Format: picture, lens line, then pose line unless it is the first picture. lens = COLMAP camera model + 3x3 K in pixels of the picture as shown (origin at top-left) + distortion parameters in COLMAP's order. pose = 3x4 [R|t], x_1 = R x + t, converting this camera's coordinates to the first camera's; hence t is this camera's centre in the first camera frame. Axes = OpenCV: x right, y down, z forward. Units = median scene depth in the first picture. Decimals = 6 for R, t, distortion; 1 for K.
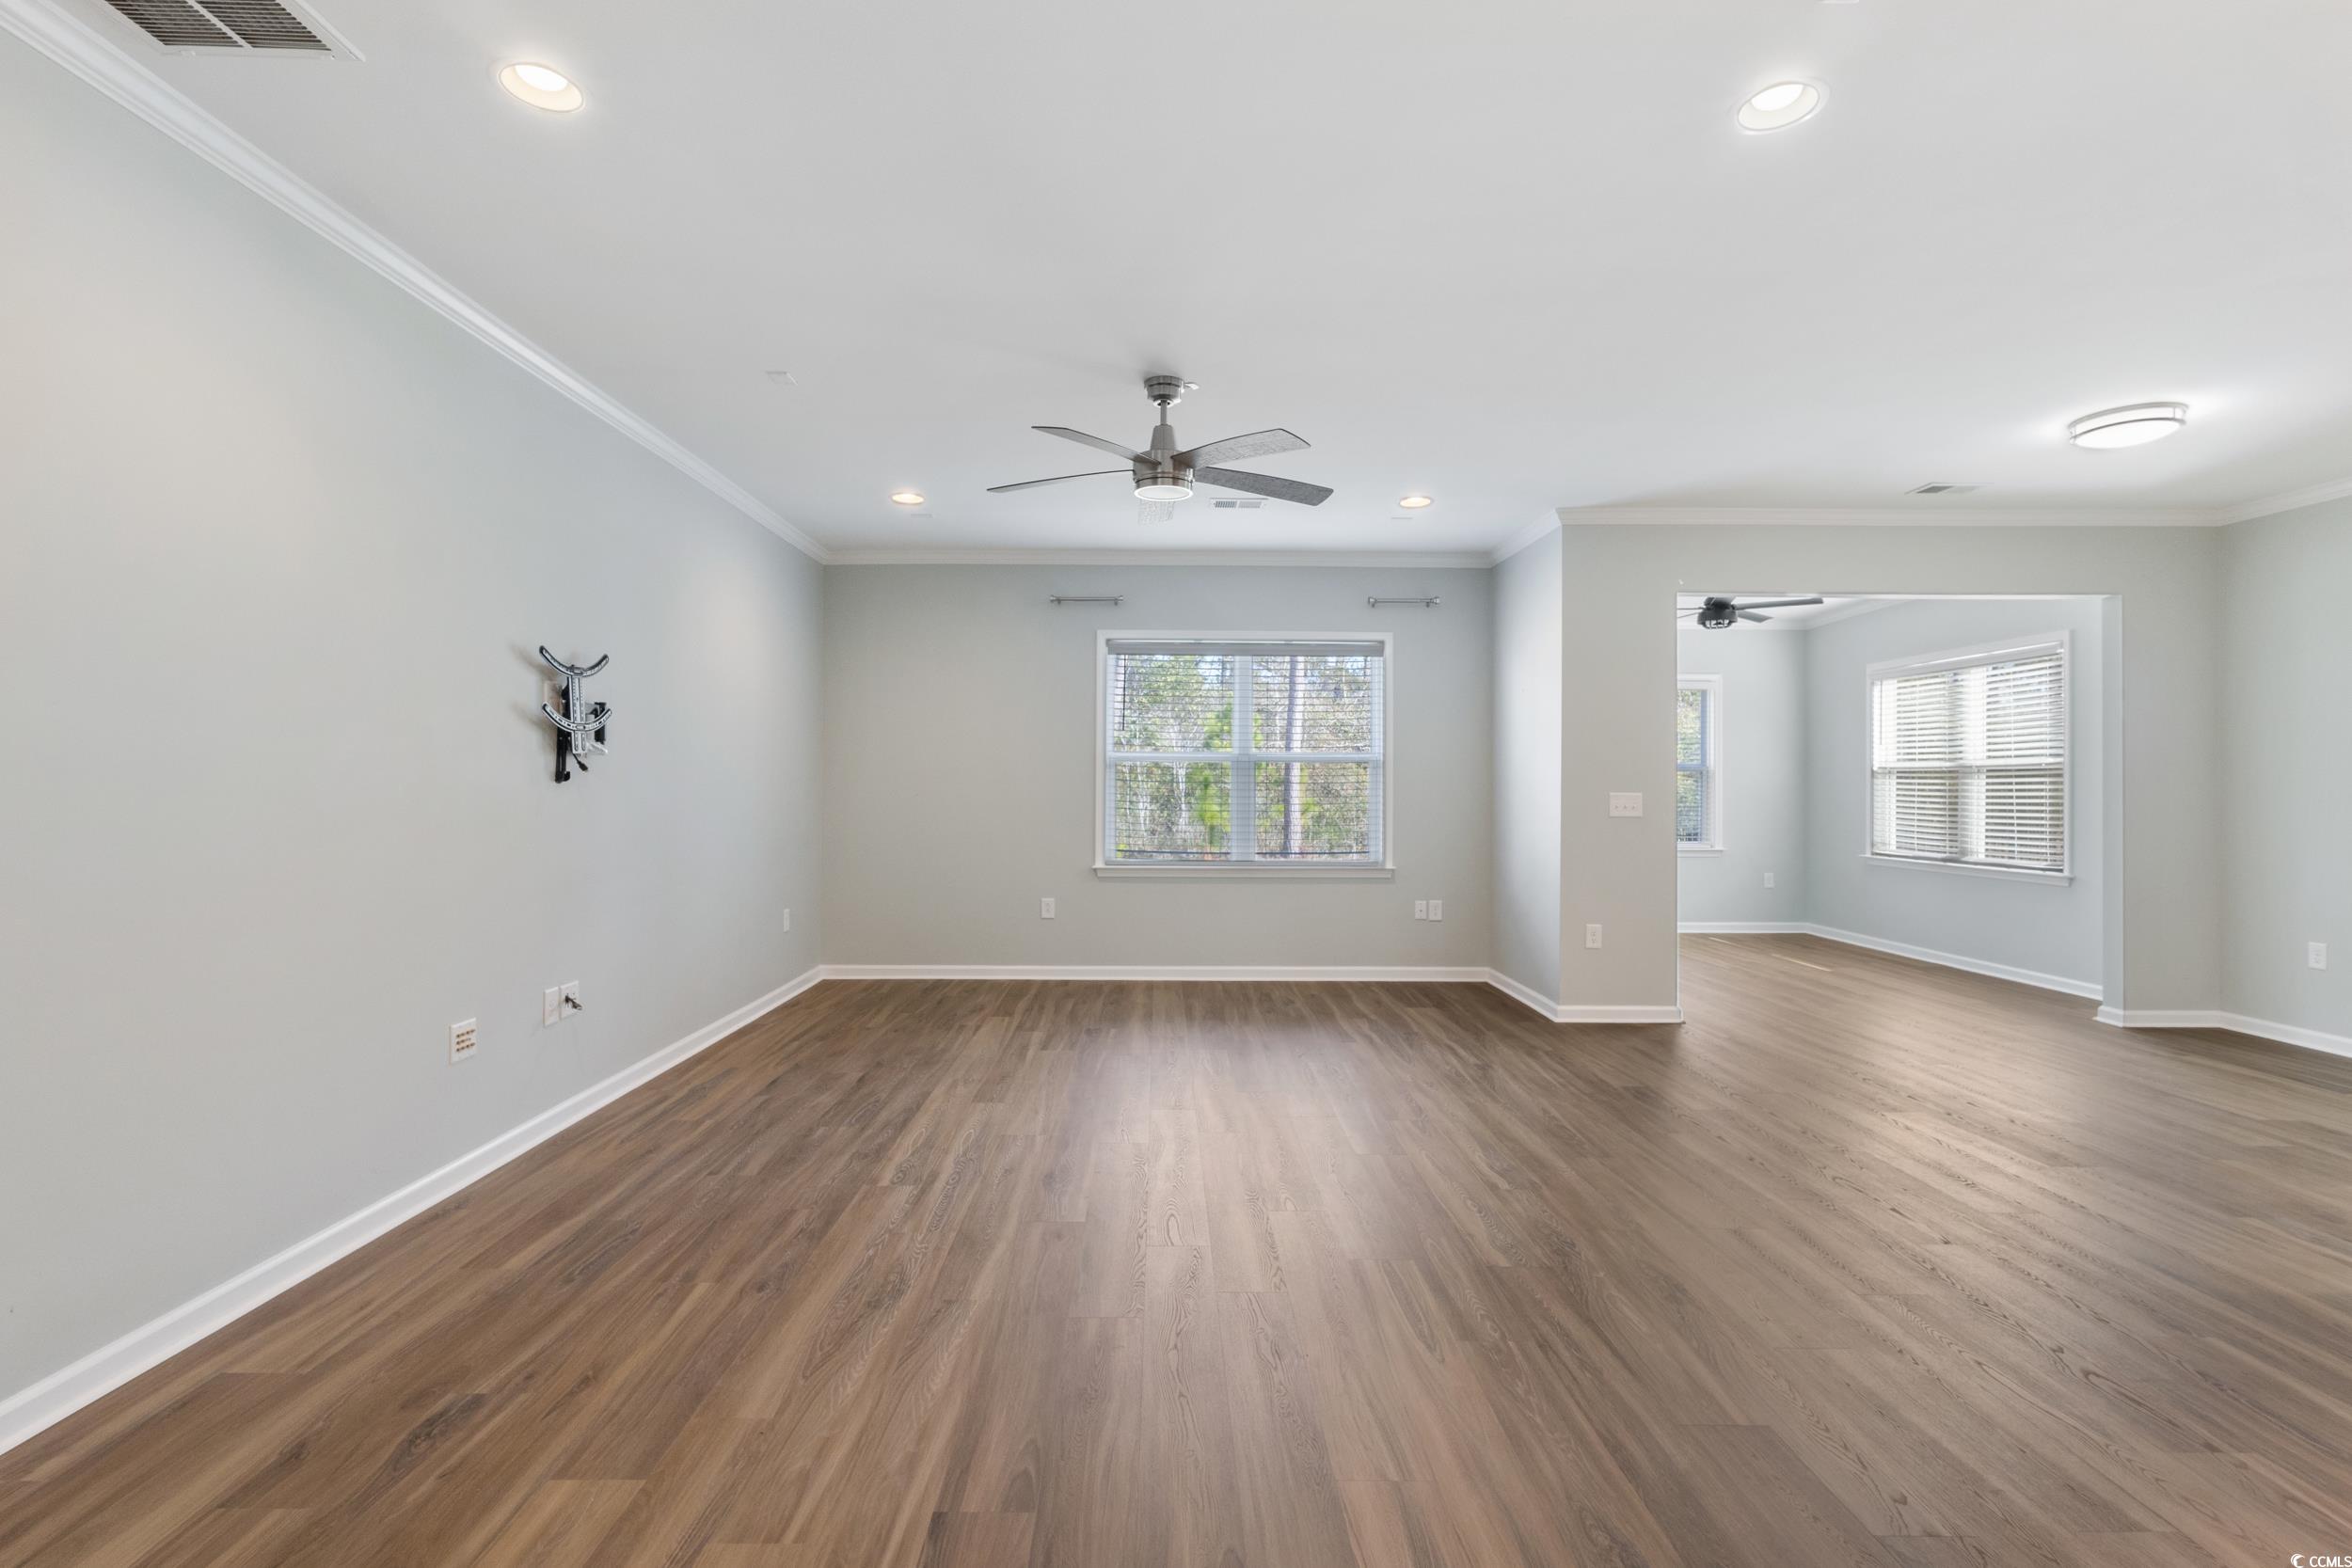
lens RADIAL K [[1087.5, 0, 1166.0], [0, 1087.5, 778.6], [0, 0, 1]] dist [0.004528, 0.000923]
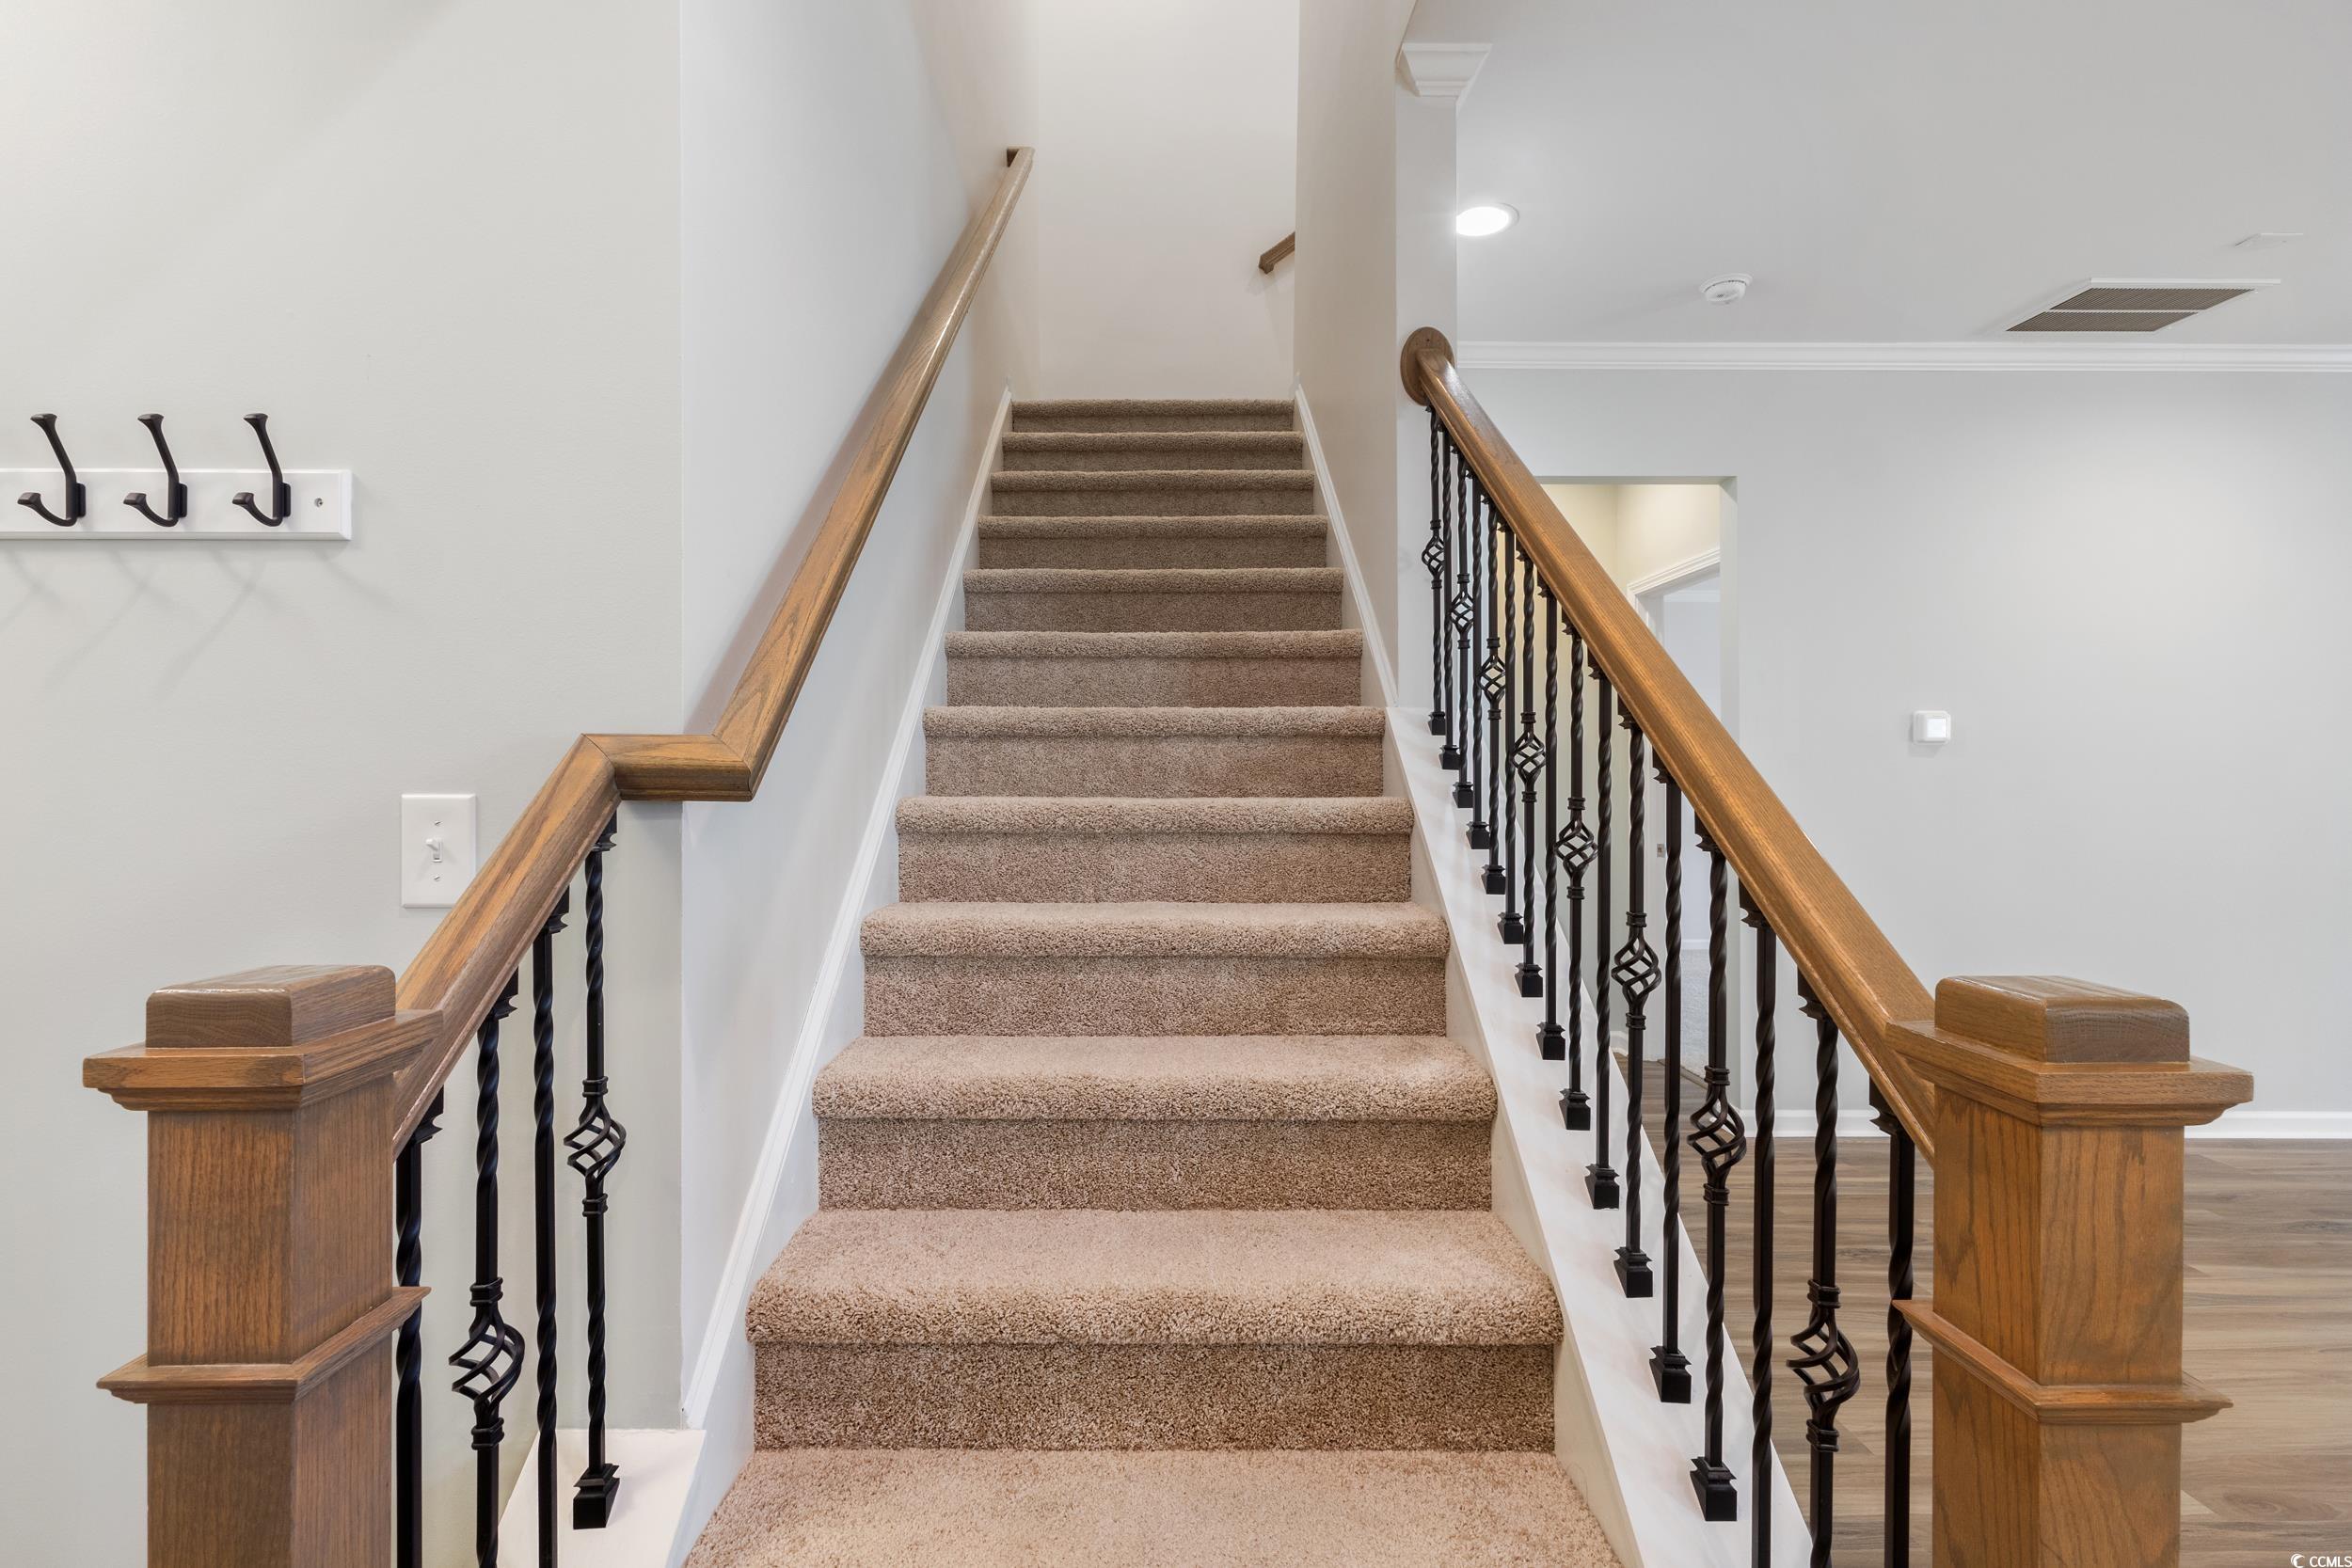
lens RADIAL K [[1087.5, 0, 1166.0], [0, 1087.5, 778.6], [0, 0, 1]] dist [0.004528, 0.000923]
pose [[0.006993, -0.004455, -0.999966, 0.375083], [0.003221, 0.999985, -0.004432, 0.004508], [0.999970, -0.003190, 0.007007, -0.263919]]
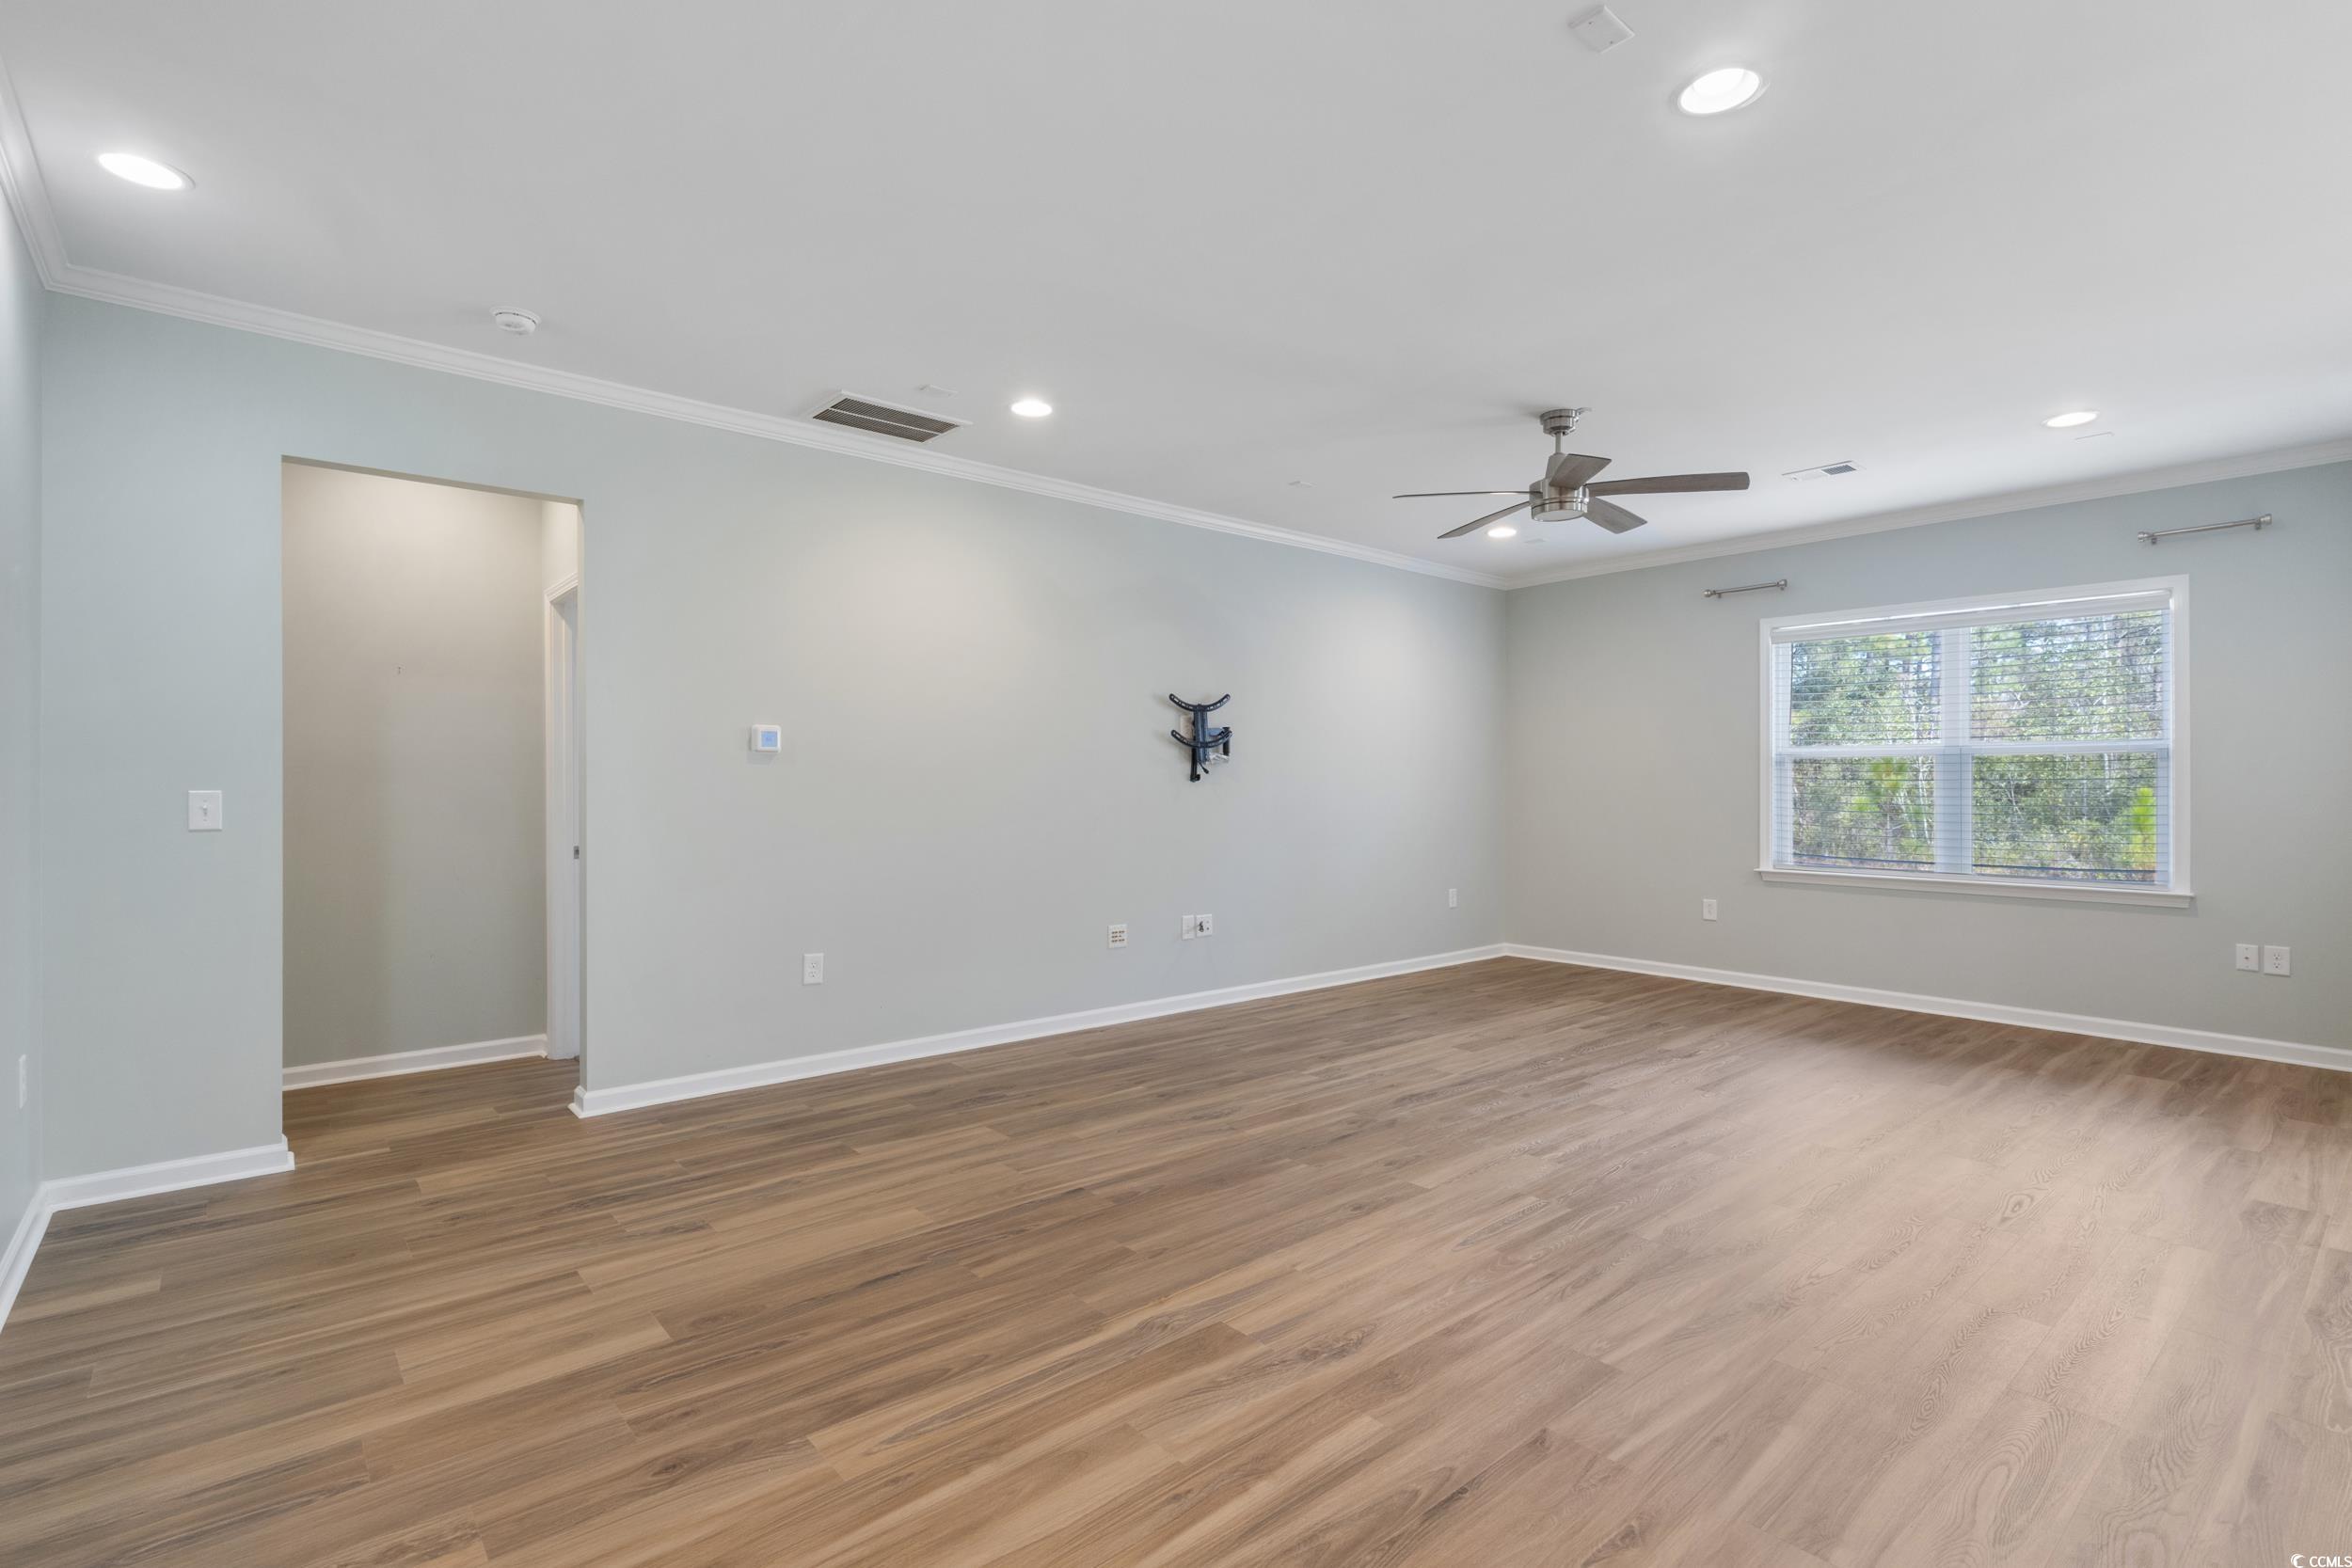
lens RADIAL K [[1100.5, 0, 1155.3], [0, 1100.5, 786.6], [0, 0, 1]] dist [-0.000131, 0.001062]
pose [[0.637031, -0.002016, -0.770836, 0.549261], [0.005159, 0.999985, 0.001647, 0.006854], [0.770821, -0.005026, 0.637032, -0.021196]]
